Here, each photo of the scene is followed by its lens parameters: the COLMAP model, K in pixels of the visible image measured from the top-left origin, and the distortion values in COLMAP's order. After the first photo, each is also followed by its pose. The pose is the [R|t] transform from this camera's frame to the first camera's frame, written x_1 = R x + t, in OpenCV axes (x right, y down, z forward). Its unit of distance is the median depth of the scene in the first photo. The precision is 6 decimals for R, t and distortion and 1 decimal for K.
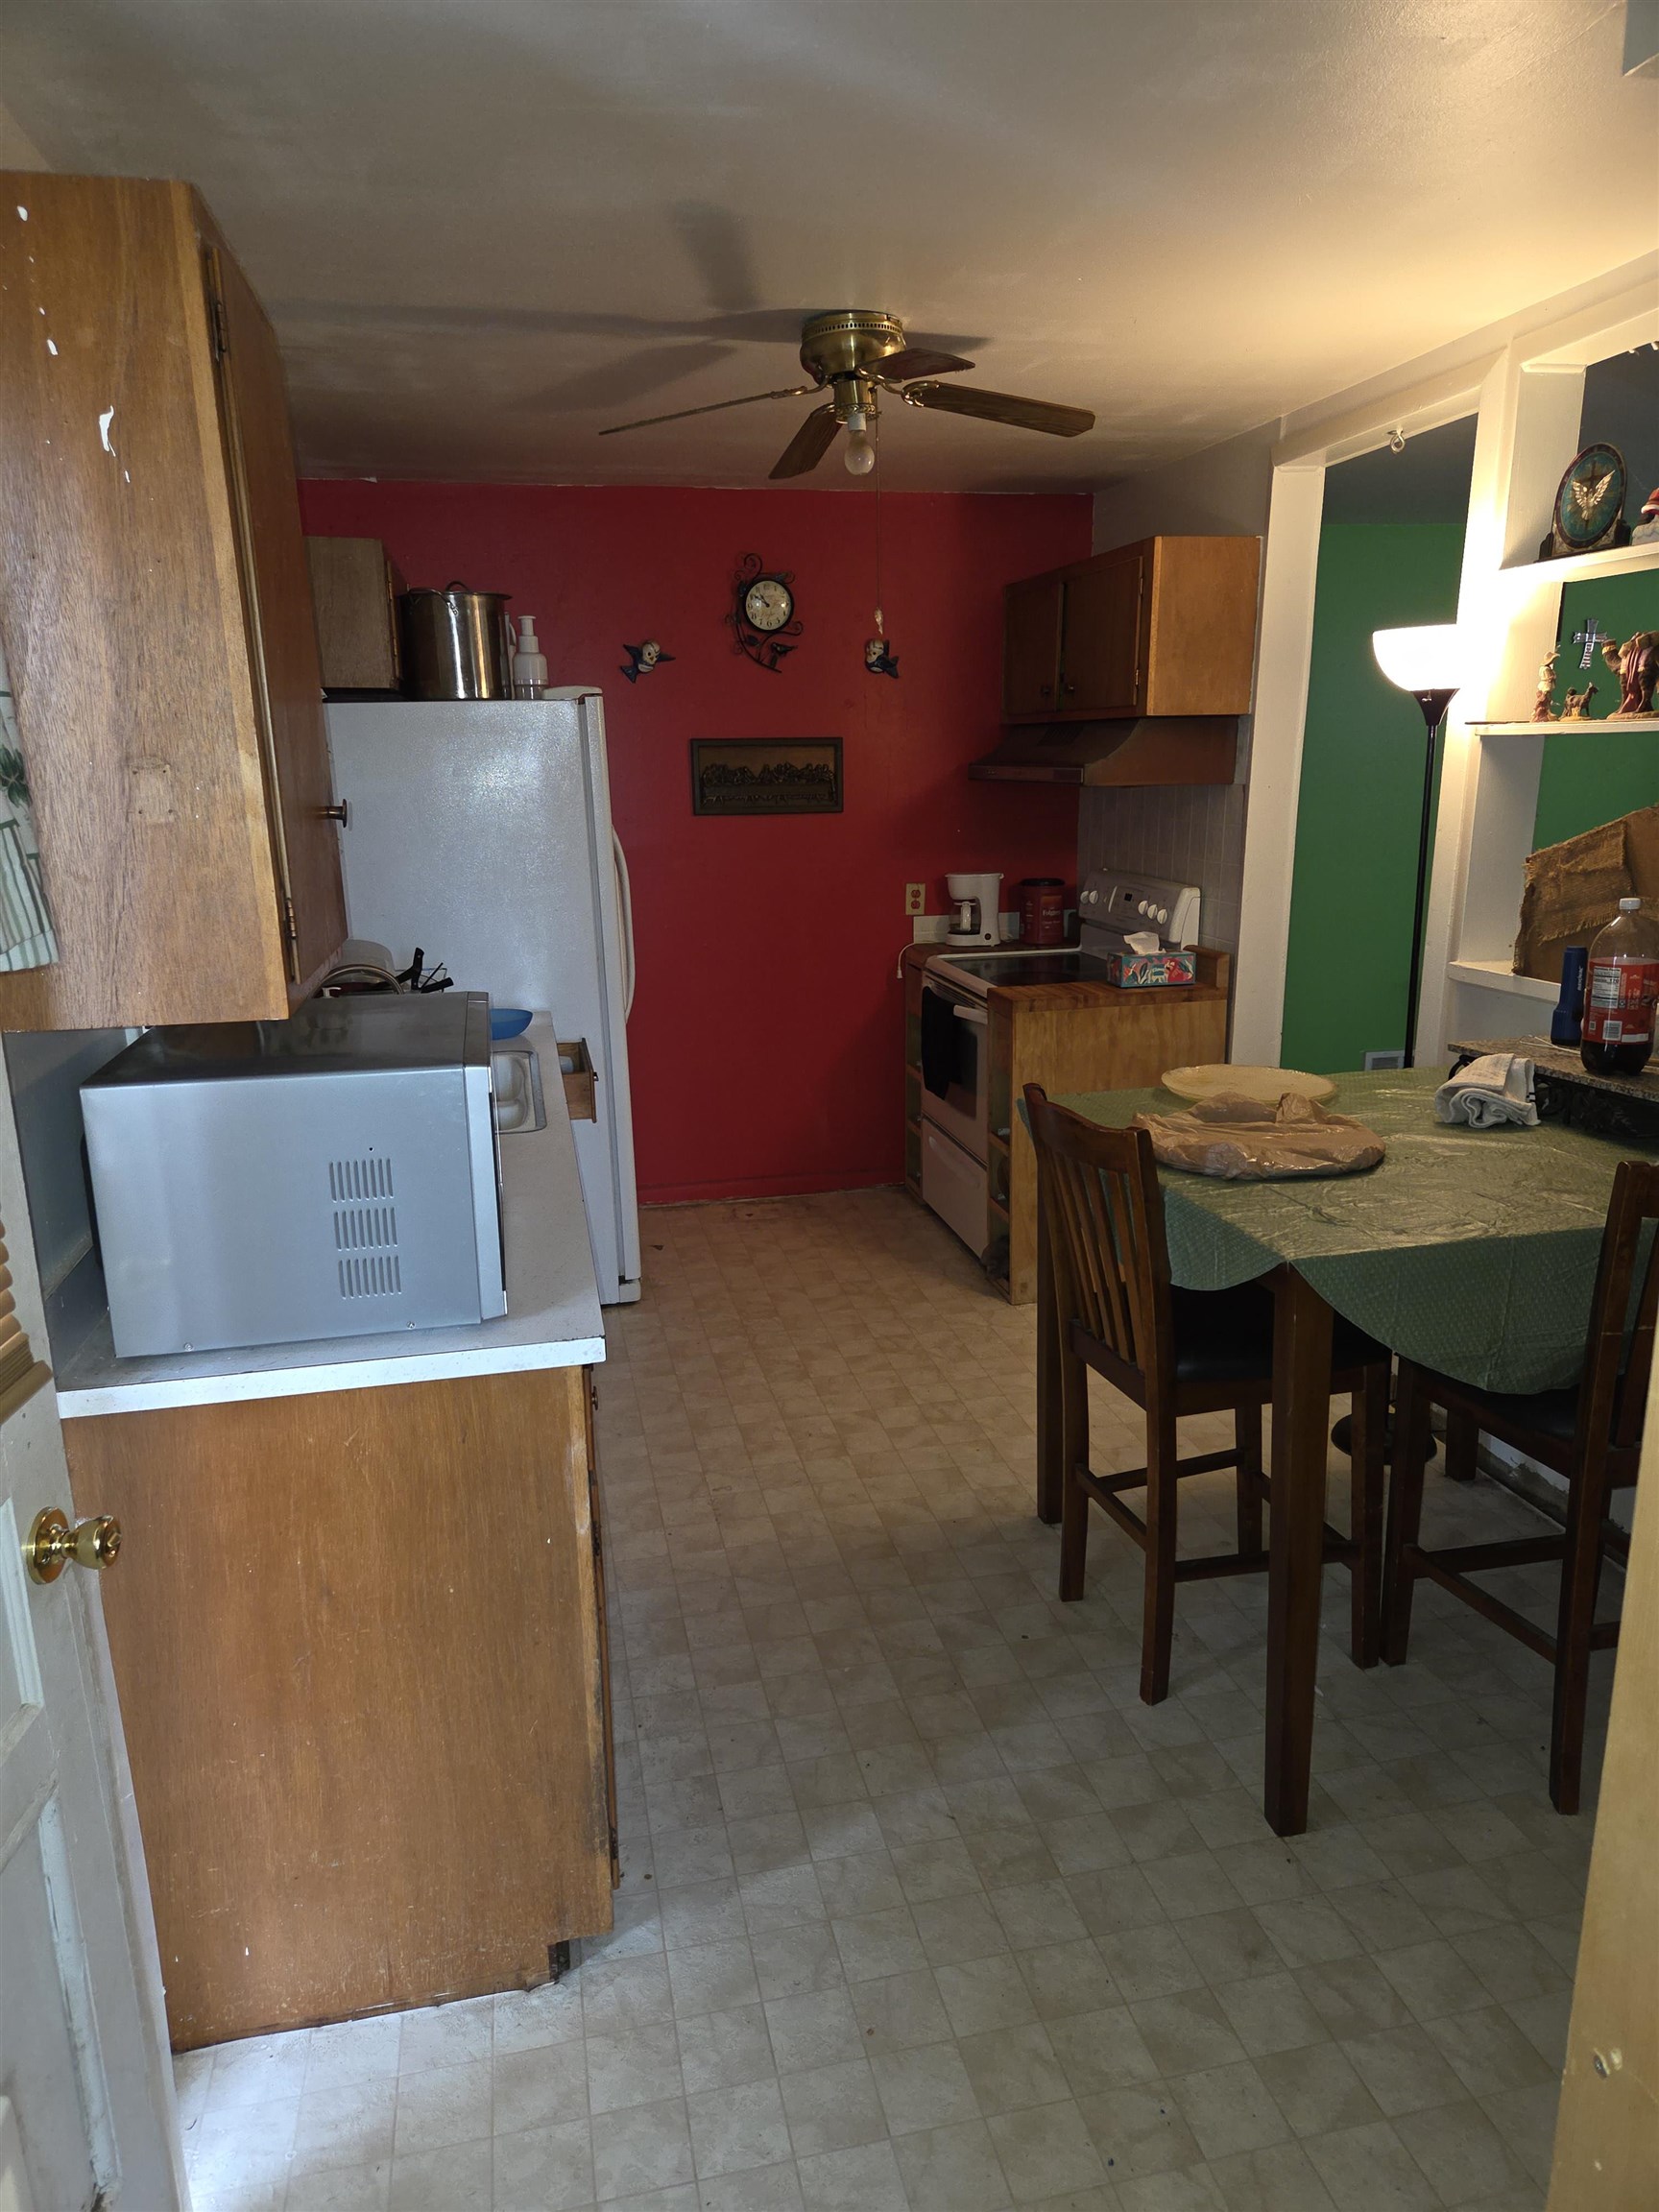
lens RADIAL K [[1477.0, 0, 839.4], [0, 1477.0, 1119.5], [0, 0, 1]] dist [0.072040, -0.062477]
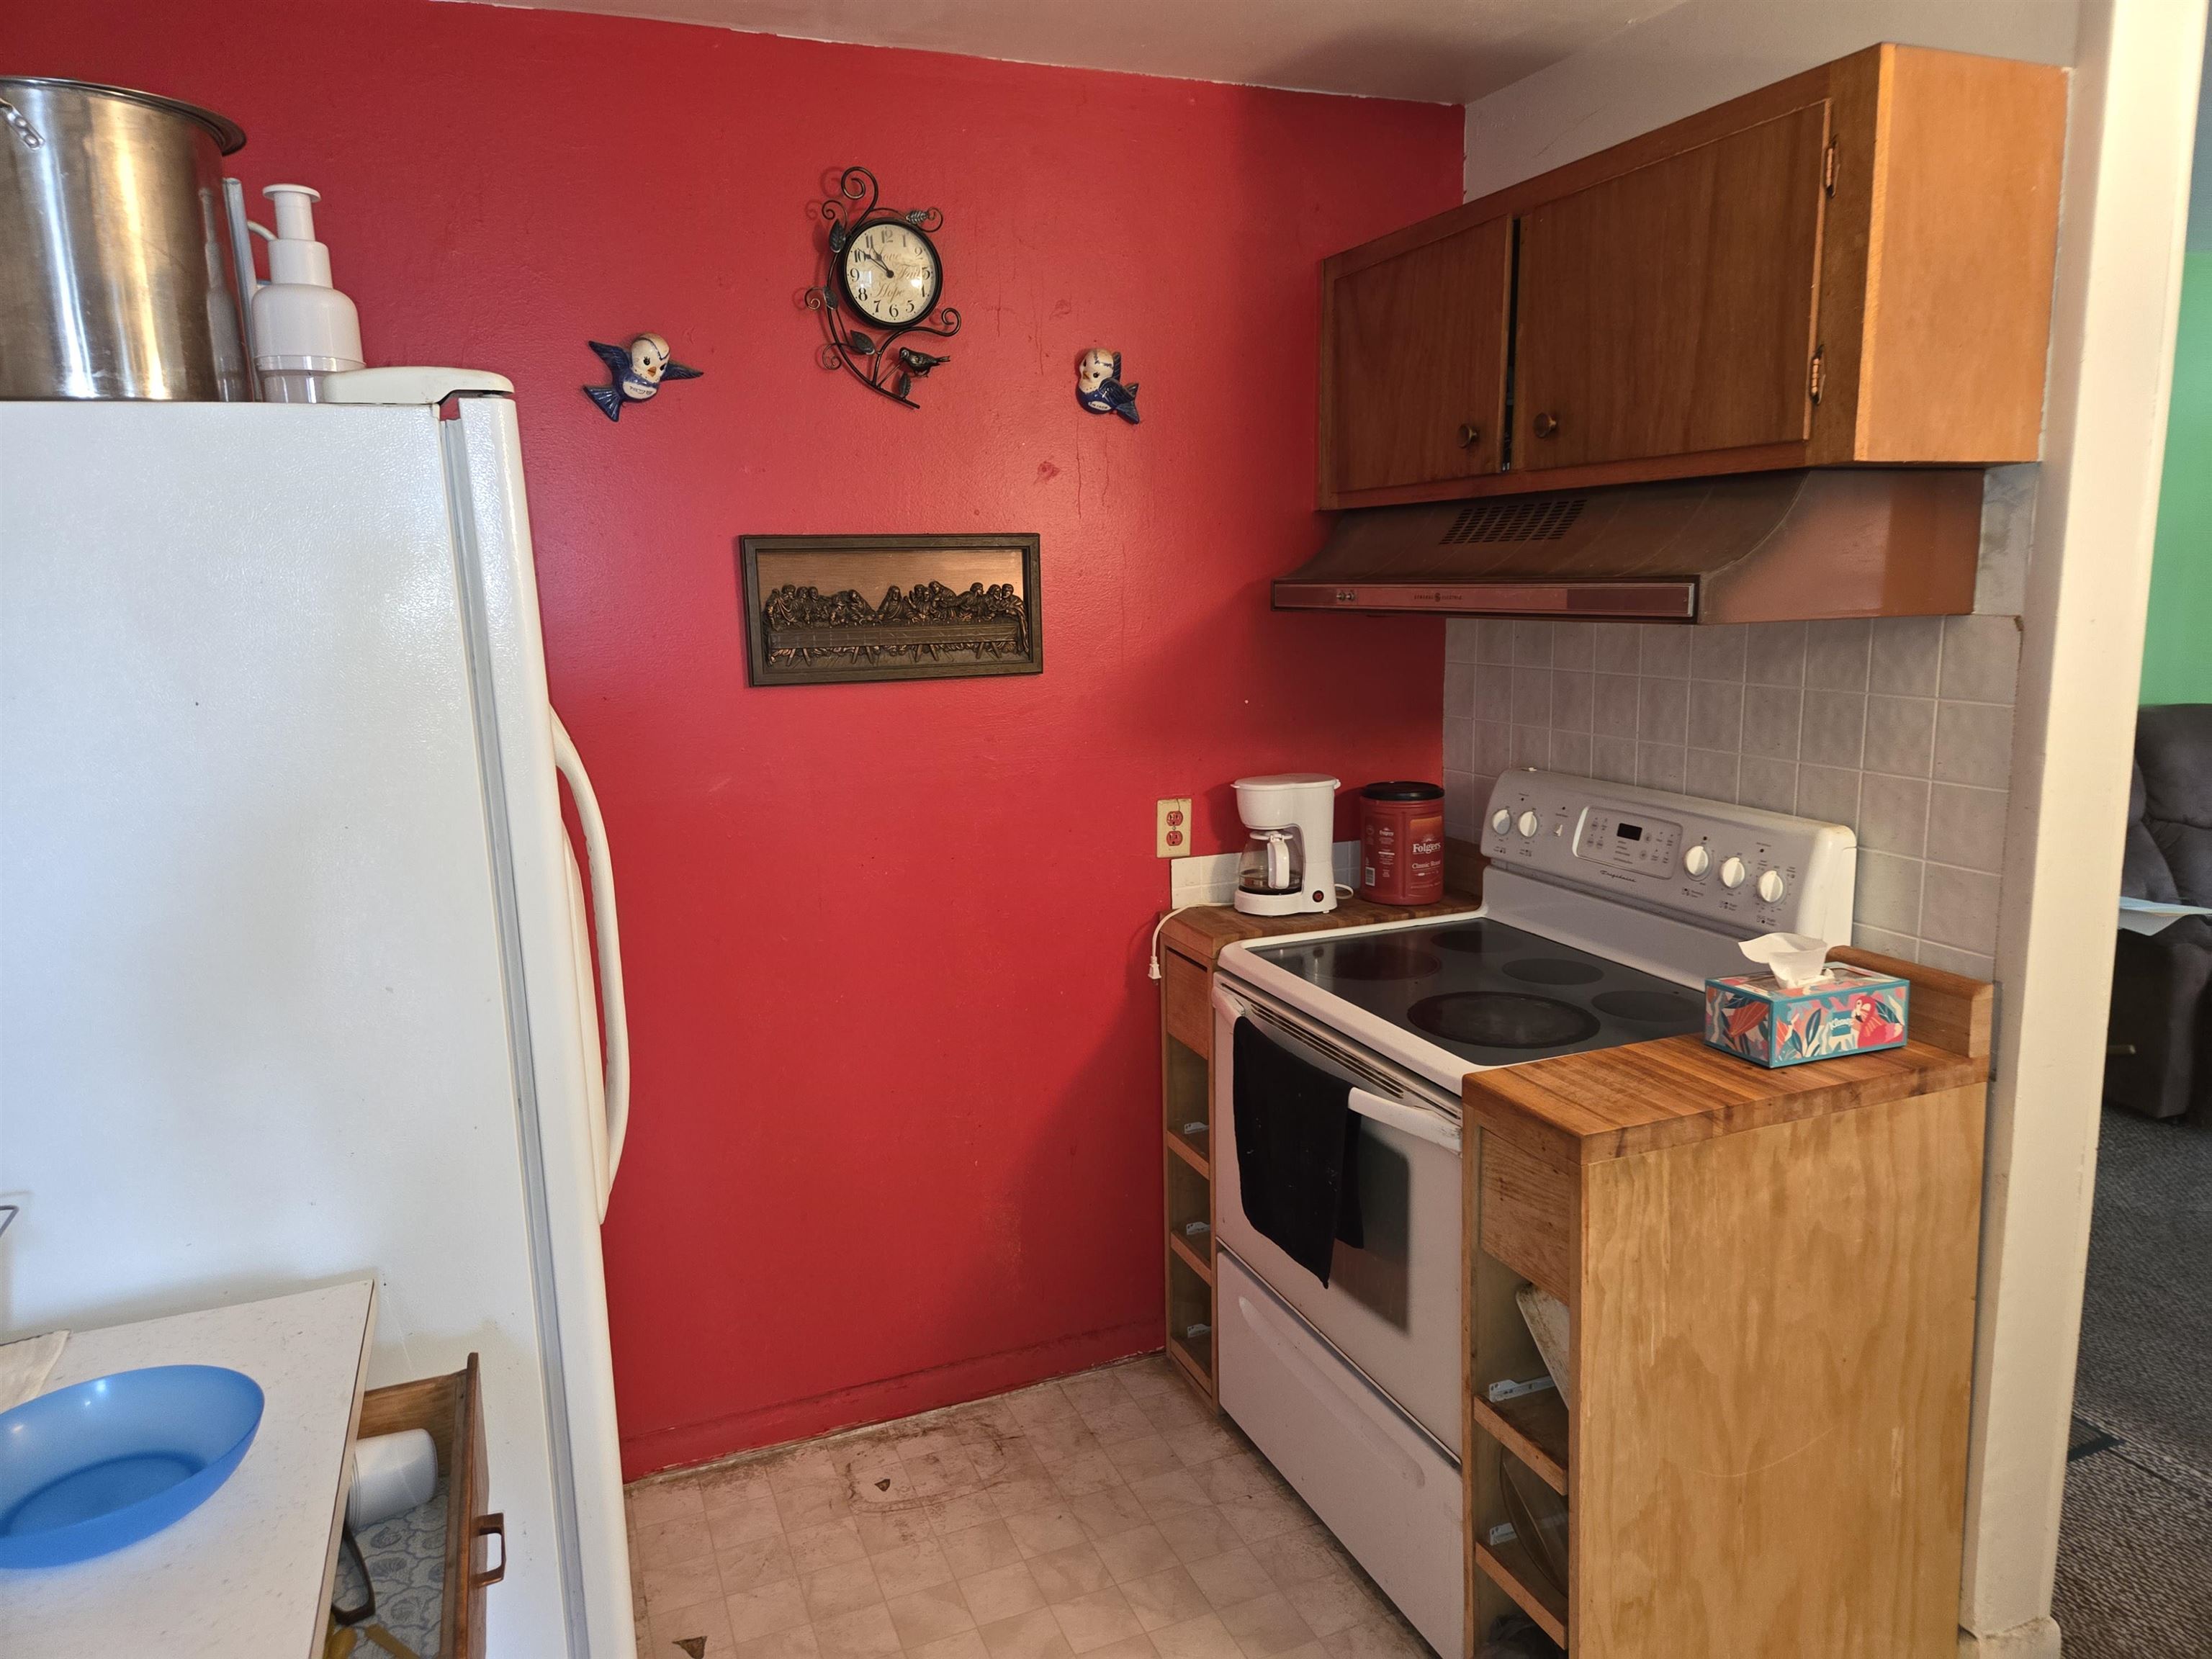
lens RADIAL K [[1477.0, 0, 1113.0], [0, 1477.0, 814.2], [0, 0, 1]] dist [0.072040, -0.062477]
pose [[0.984806, -0.035330, 0.170029, -0.065289], [0.049453, 0.995603, -0.079557, -0.118826], [-0.166470, 0.086757, 0.982222, 0.503179]]
